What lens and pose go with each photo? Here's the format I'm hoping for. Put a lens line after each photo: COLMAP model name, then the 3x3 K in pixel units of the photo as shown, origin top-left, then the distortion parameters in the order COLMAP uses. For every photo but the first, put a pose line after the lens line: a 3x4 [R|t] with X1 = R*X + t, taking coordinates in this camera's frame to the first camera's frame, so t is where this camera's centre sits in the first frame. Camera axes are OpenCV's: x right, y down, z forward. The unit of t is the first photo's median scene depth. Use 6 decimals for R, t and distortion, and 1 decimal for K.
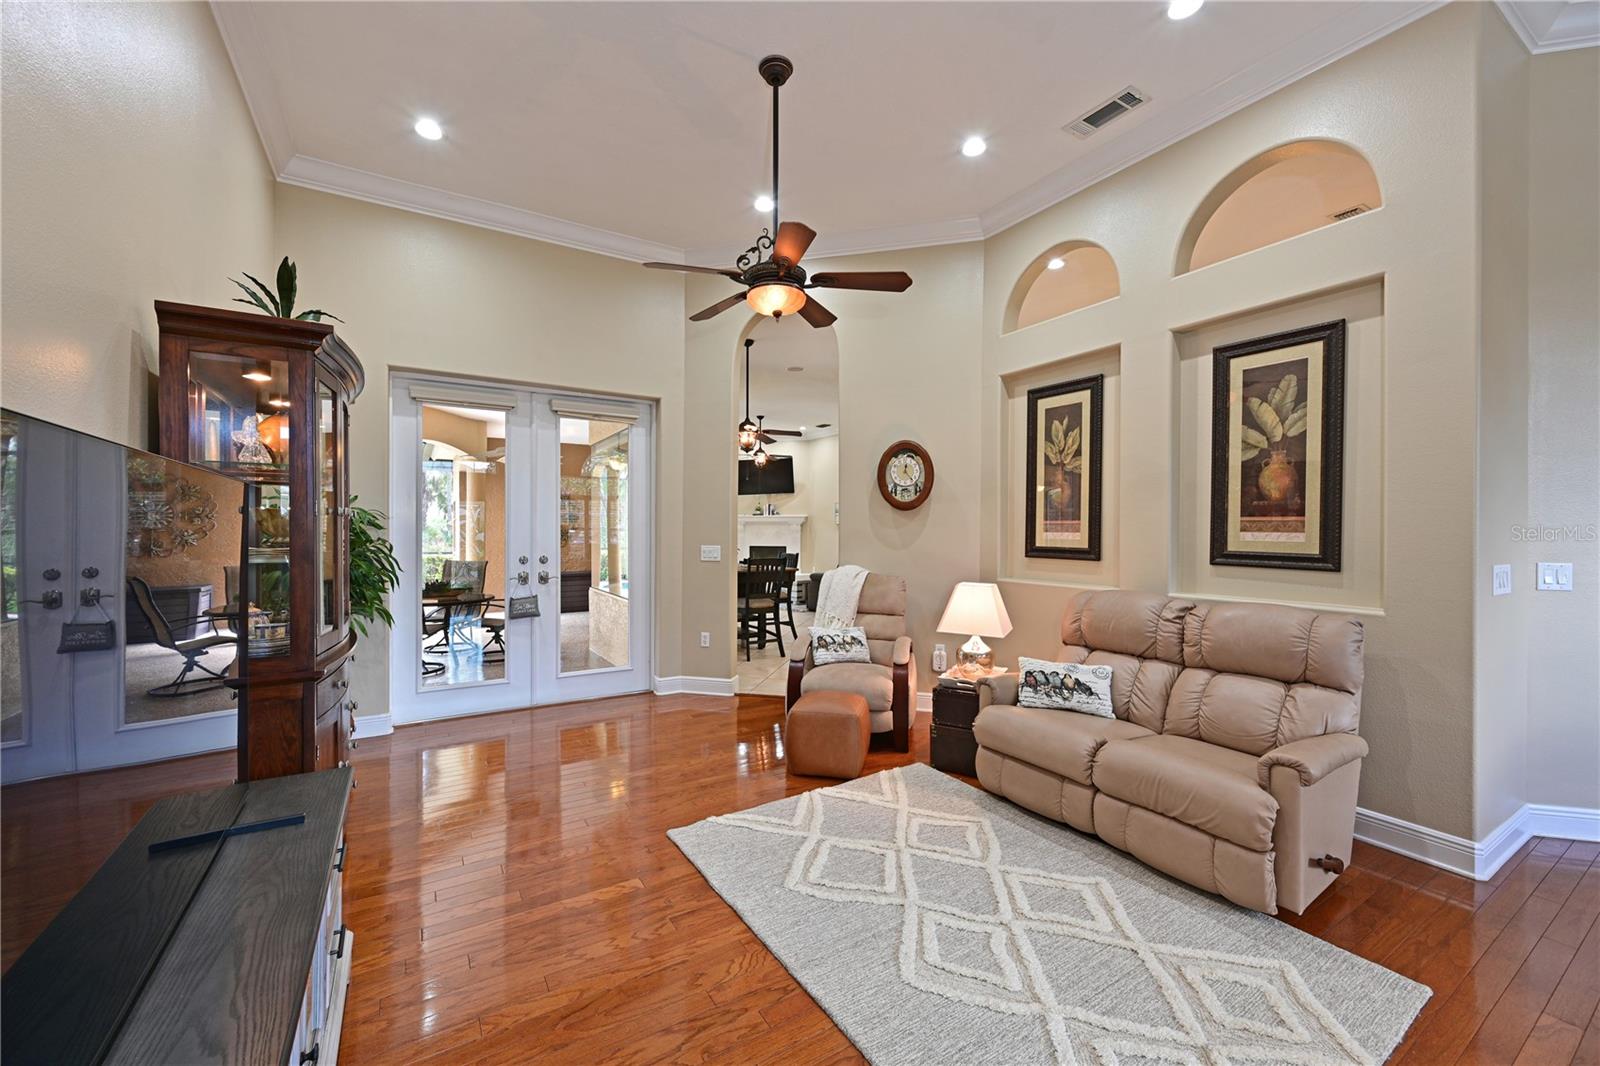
lens RADIAL K [[629.7, 0, 792.8], [0, 629.7, 533.1], [0, 0, 1]] dist [0.004197, -0.000076]
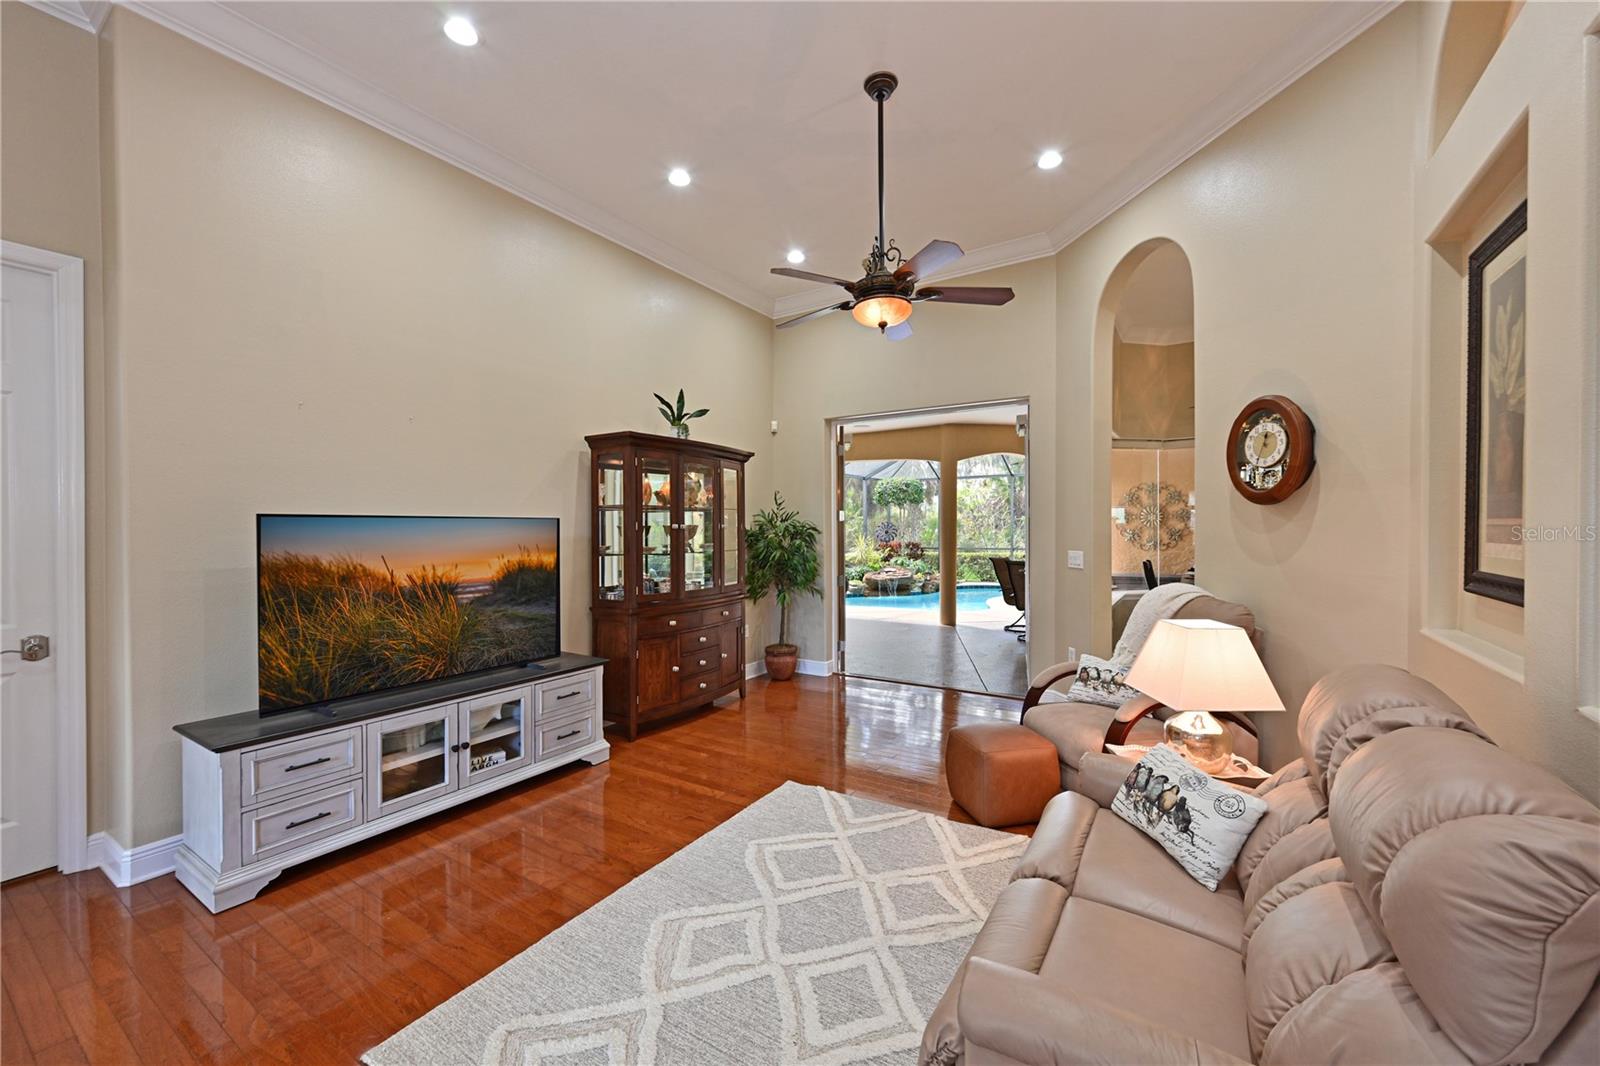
lens RADIAL K [[629.7, 0, 794.2], [0, 629.7, 532.8], [0, 0, 1]] dist [0.004197, -0.000076]
pose [[0.432150, 0.002349, -0.901799, 0.833483], [0.003954, 0.999982, 0.004500, -0.018446], [0.901793, -0.005511, 0.432133, 0.431609]]
